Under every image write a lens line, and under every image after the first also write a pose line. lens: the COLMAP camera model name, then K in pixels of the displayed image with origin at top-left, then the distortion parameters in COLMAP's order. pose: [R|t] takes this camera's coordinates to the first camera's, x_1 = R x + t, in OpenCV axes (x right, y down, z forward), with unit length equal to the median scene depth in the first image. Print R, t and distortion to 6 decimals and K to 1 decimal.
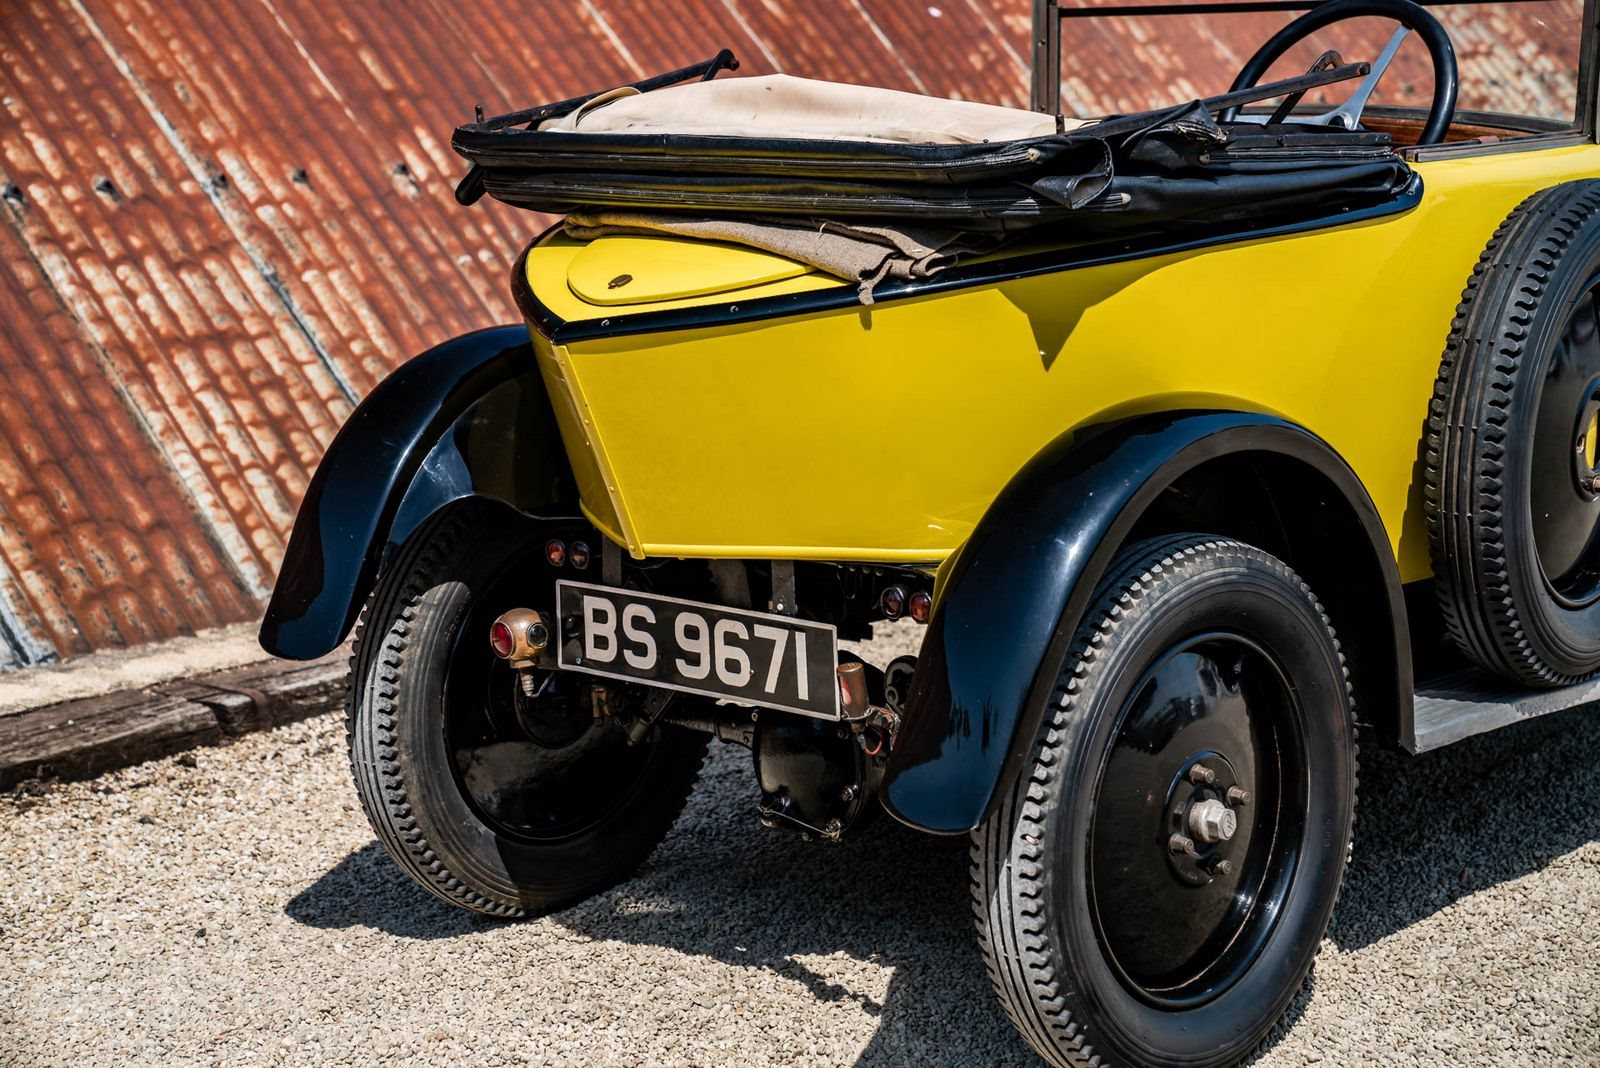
lens RADIAL K [[2966.9, 0, 800.0], [0, 2966.9, 534.0], [0, 0, 1]] dist [0.287880, 0.556937]
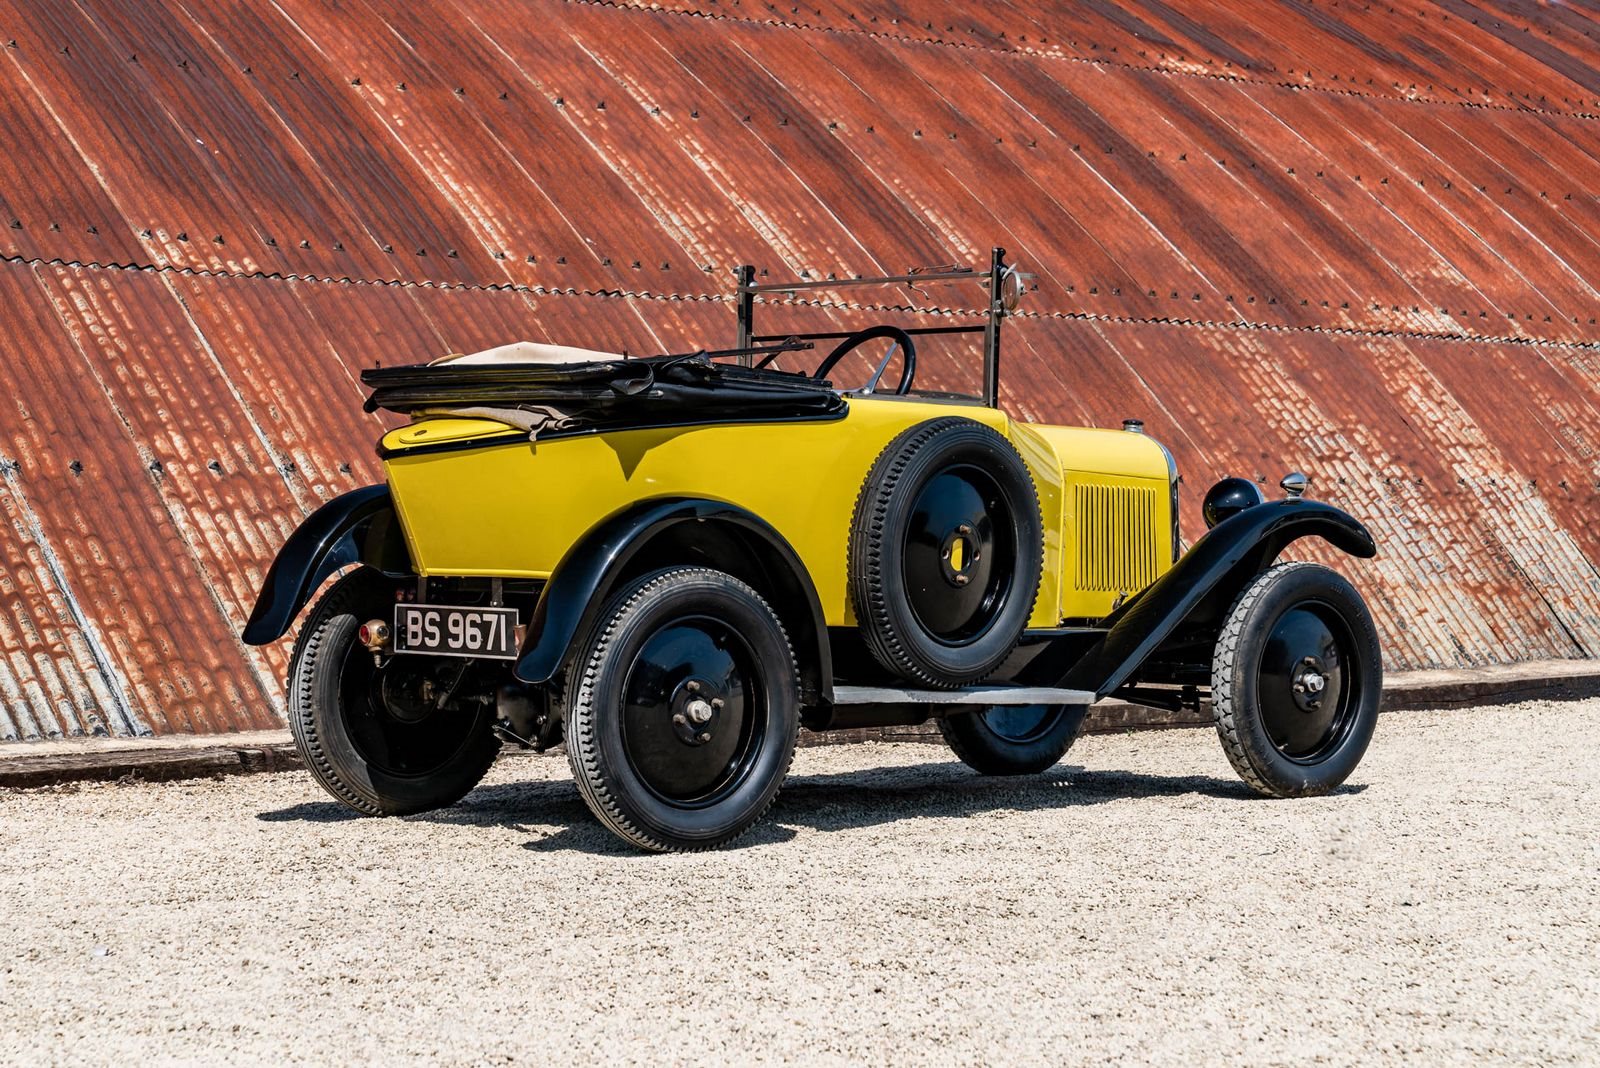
lens RADIAL K [[3495.4, 0, 777.1], [0, 3495.4, 491.8], [0, 0, 1]] dist [0.021819, -0.166685]
pose [[0.994802, 0.030172, -0.097254, 0.246550], [-0.047084, 0.983155, -0.176603, 0.216094], [0.090288, 0.180264, 0.979466, -0.764706]]
